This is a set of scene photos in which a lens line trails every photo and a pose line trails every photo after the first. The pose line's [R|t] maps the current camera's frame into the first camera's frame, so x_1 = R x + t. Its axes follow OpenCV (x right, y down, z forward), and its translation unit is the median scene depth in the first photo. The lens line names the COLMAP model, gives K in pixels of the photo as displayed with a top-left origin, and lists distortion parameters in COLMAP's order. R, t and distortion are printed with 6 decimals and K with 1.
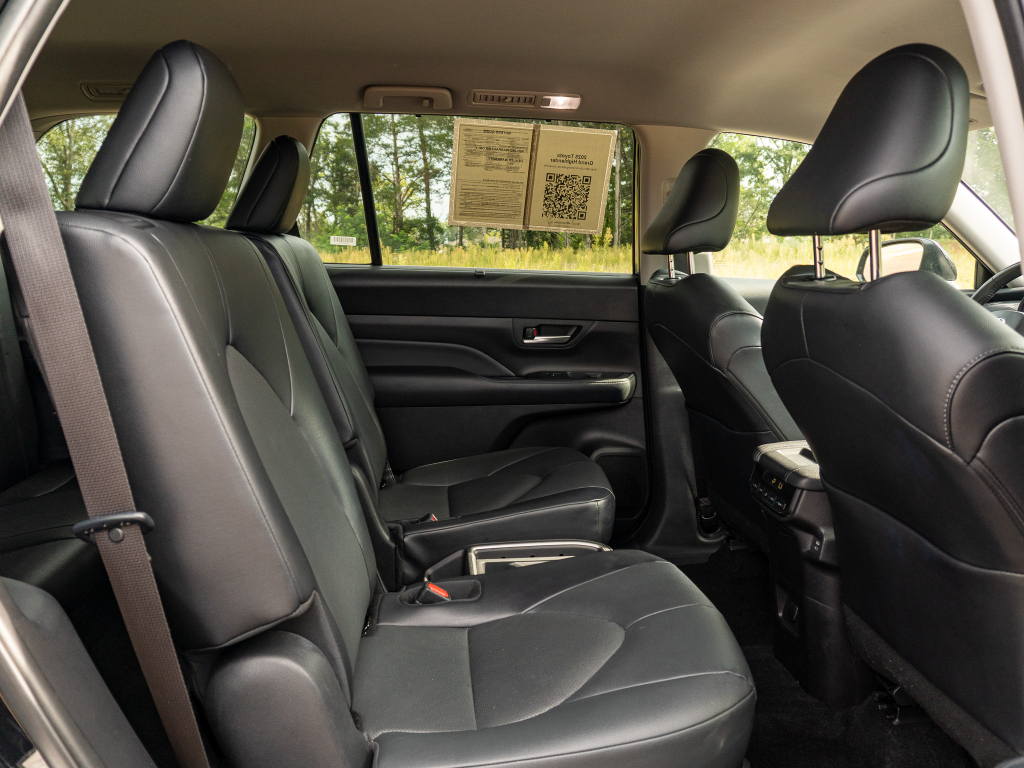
lens RADIAL K [[776.3, 0, 519.6], [0, 776.3, 387.5], [0, 0, 1]] dist [-0.022140, 0.000810]
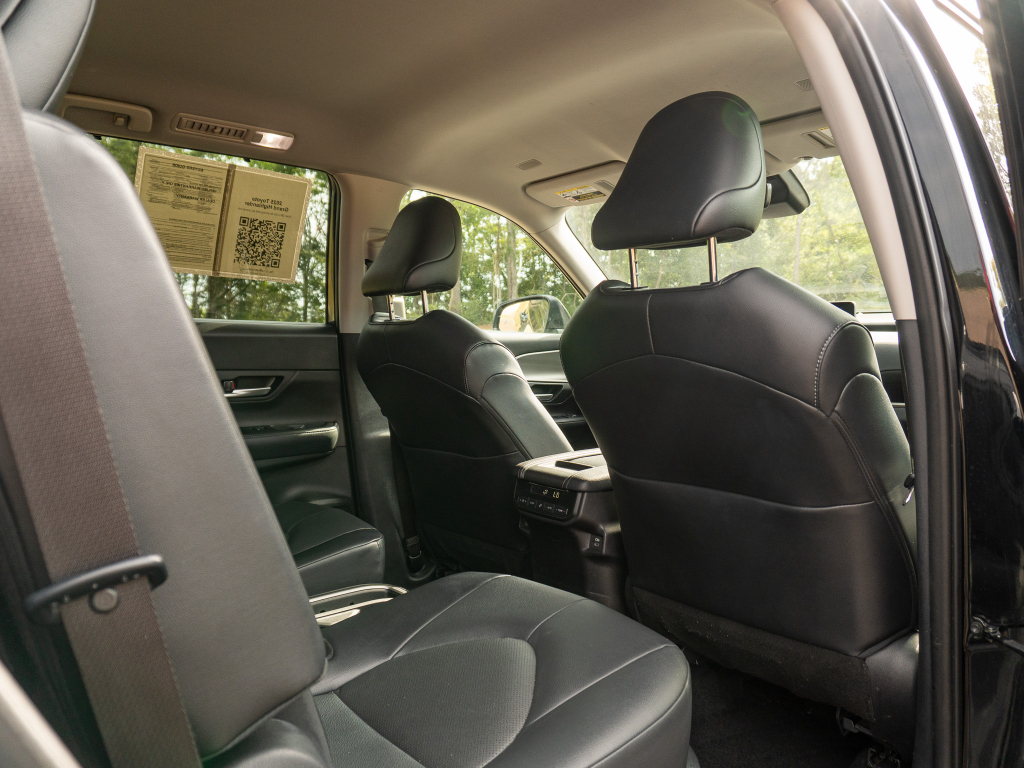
lens RADIAL K [[730.8, 0, 508.7], [0, 730.8, 388.7], [0, 0, 1]] dist [-0.020135, 0.016827]
pose [[0.851967, -0.052913, 0.520916, -0.161257], [0.103462, 0.992277, -0.068420, 0.028327], [-0.513273, 0.112187, 0.850862, 0.093803]]
